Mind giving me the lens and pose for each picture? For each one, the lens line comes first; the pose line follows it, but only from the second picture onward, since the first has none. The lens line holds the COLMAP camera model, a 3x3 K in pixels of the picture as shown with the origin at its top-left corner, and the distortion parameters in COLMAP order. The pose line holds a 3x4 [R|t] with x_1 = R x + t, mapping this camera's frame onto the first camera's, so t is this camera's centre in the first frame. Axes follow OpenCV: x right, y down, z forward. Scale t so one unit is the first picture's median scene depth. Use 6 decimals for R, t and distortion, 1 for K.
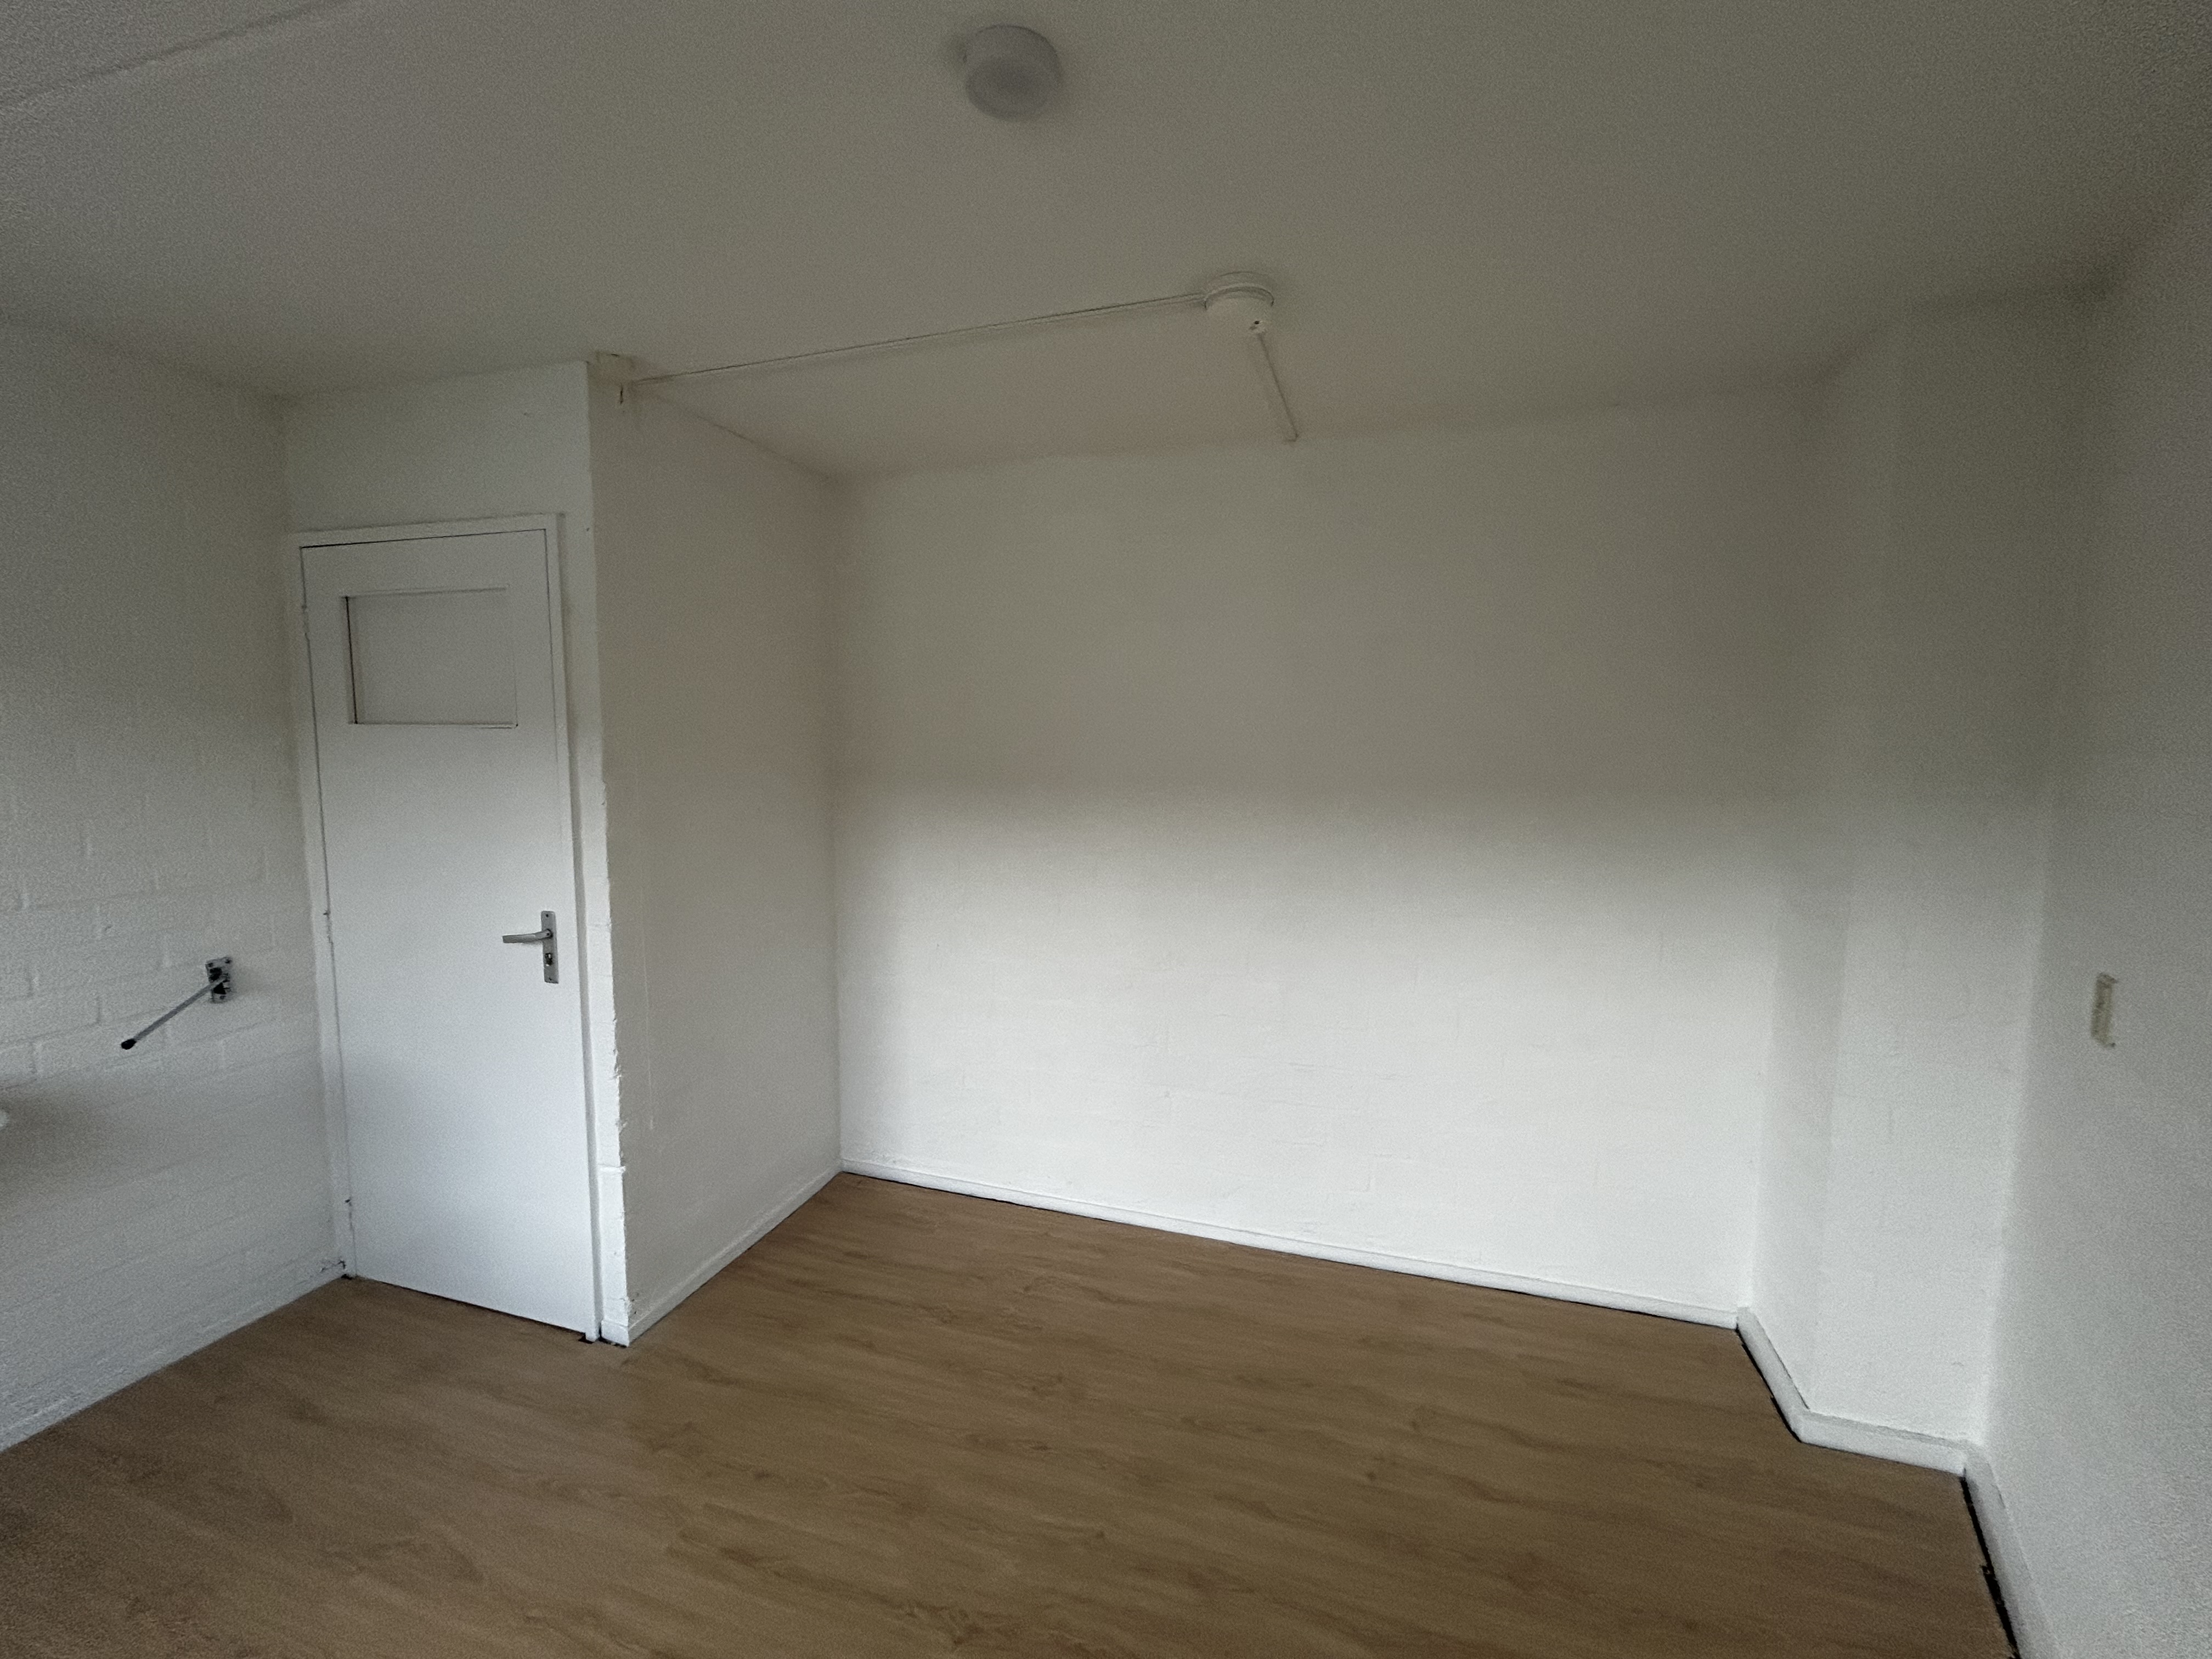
lens RADIAL K [[892.8, 0, 1099.0], [0, 892.8, 823.9], [0, 0, 1]] dist [-0.001190, 0.000347]
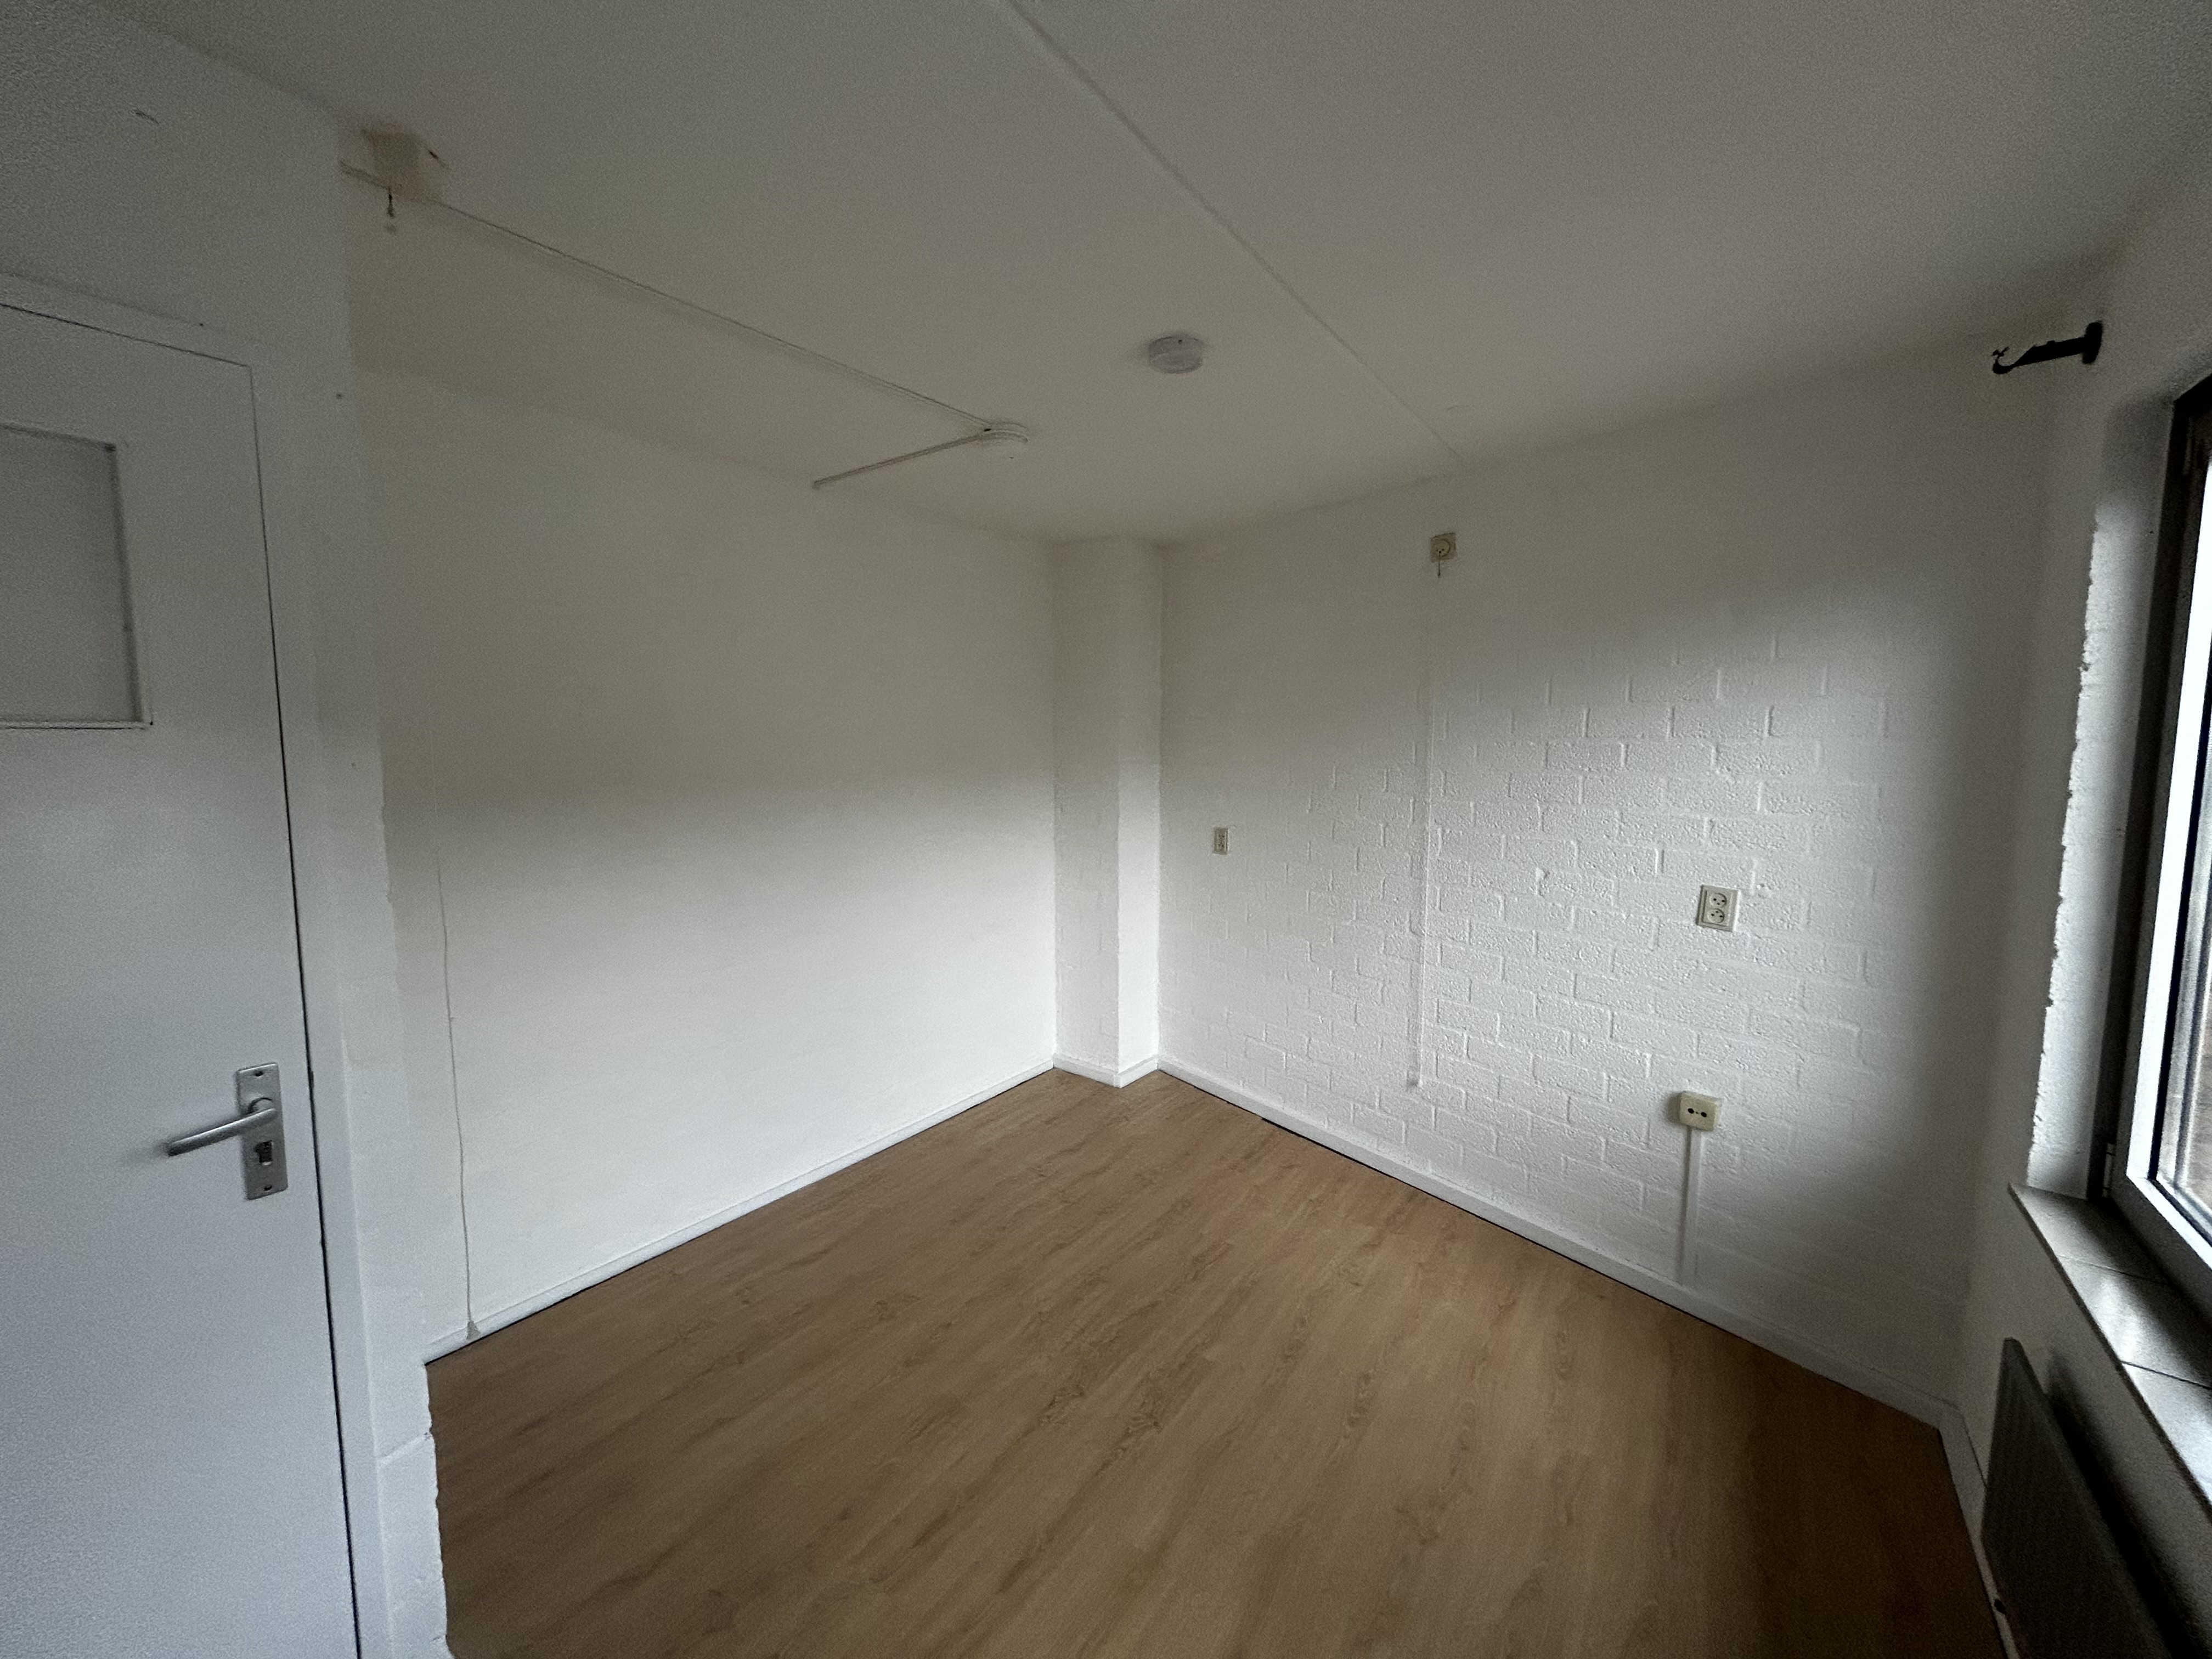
lens RADIAL K [[892.8, 0, 1099.0], [0, 892.8, 823.9], [0, 0, 1]] dist [-0.001190, 0.000347]
pose [[0.319070, -0.100058, 0.942435, -0.986215], [0.092610, 0.992944, 0.074066, -0.042714], [-0.943196, 0.063646, 0.326085, 0.339720]]
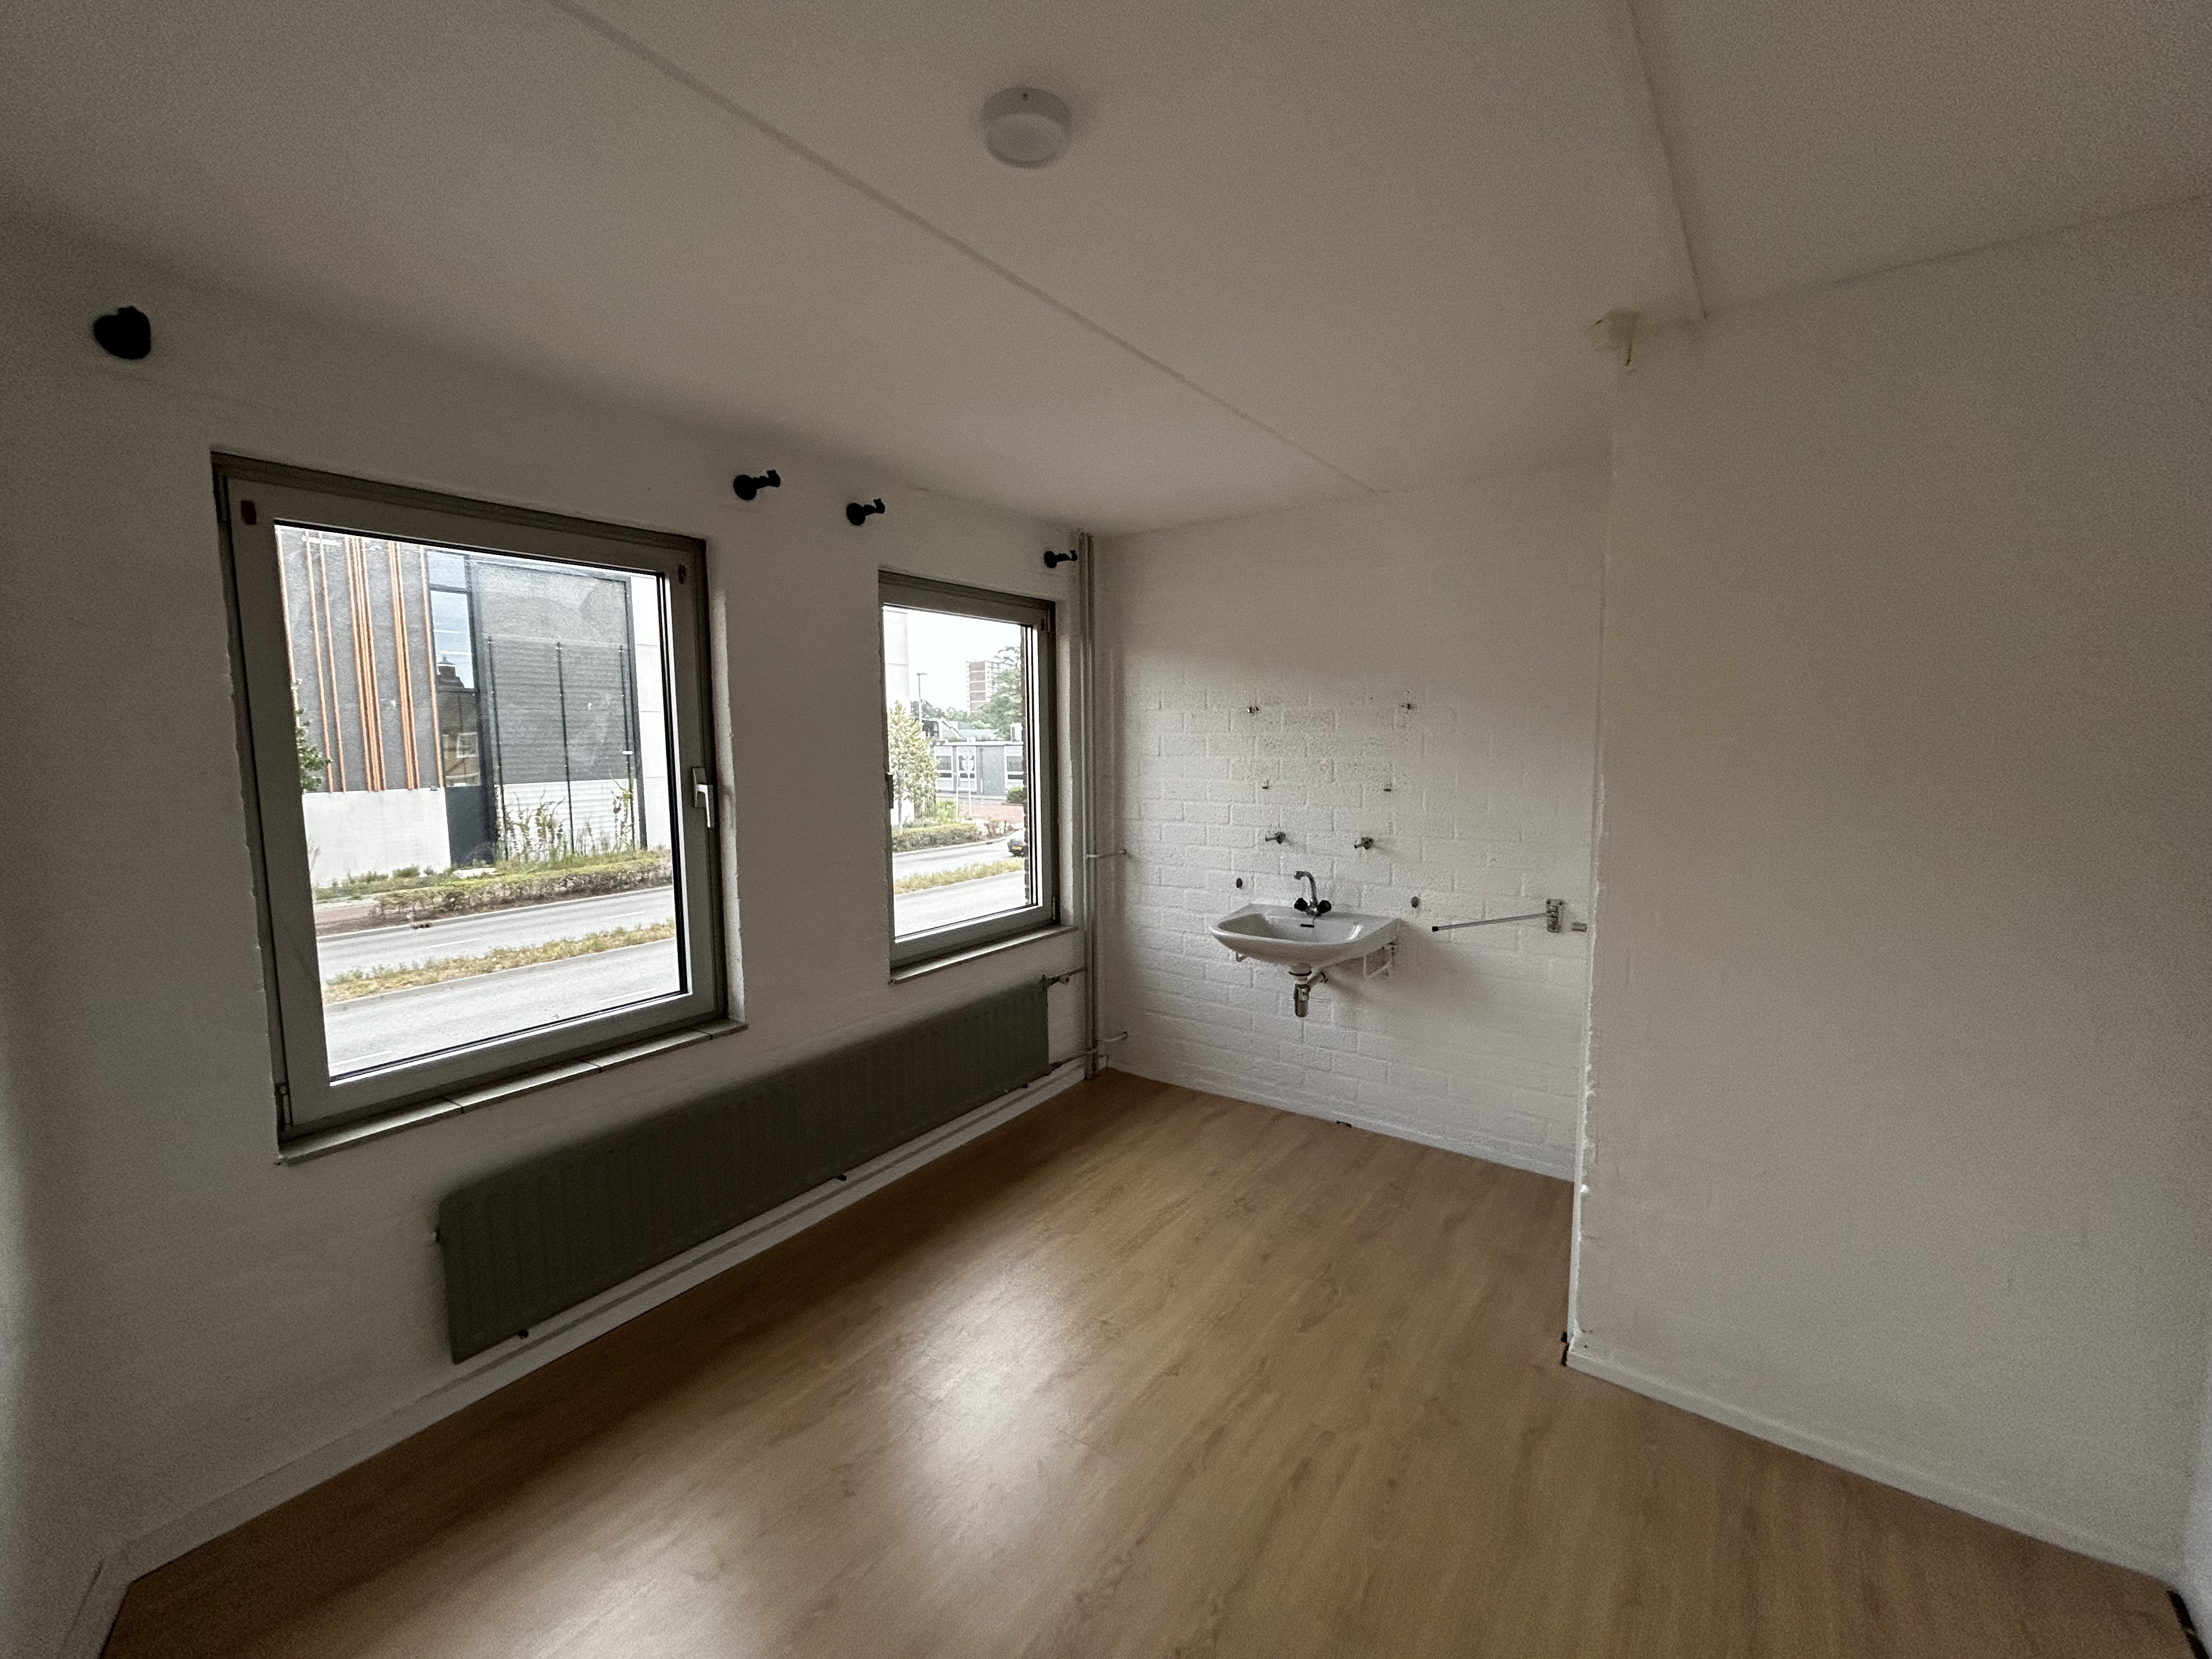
lens RADIAL K [[892.8, 0, 1099.0], [0, 892.8, 823.9], [0, 0, 1]] dist [-0.001190, 0.000347]
pose [[-0.338415, 0.084434, -0.937201, 0.521431], [-0.075523, 0.990316, 0.116490, -0.070516], [0.937961, 0.110202, -0.328761, 0.828640]]
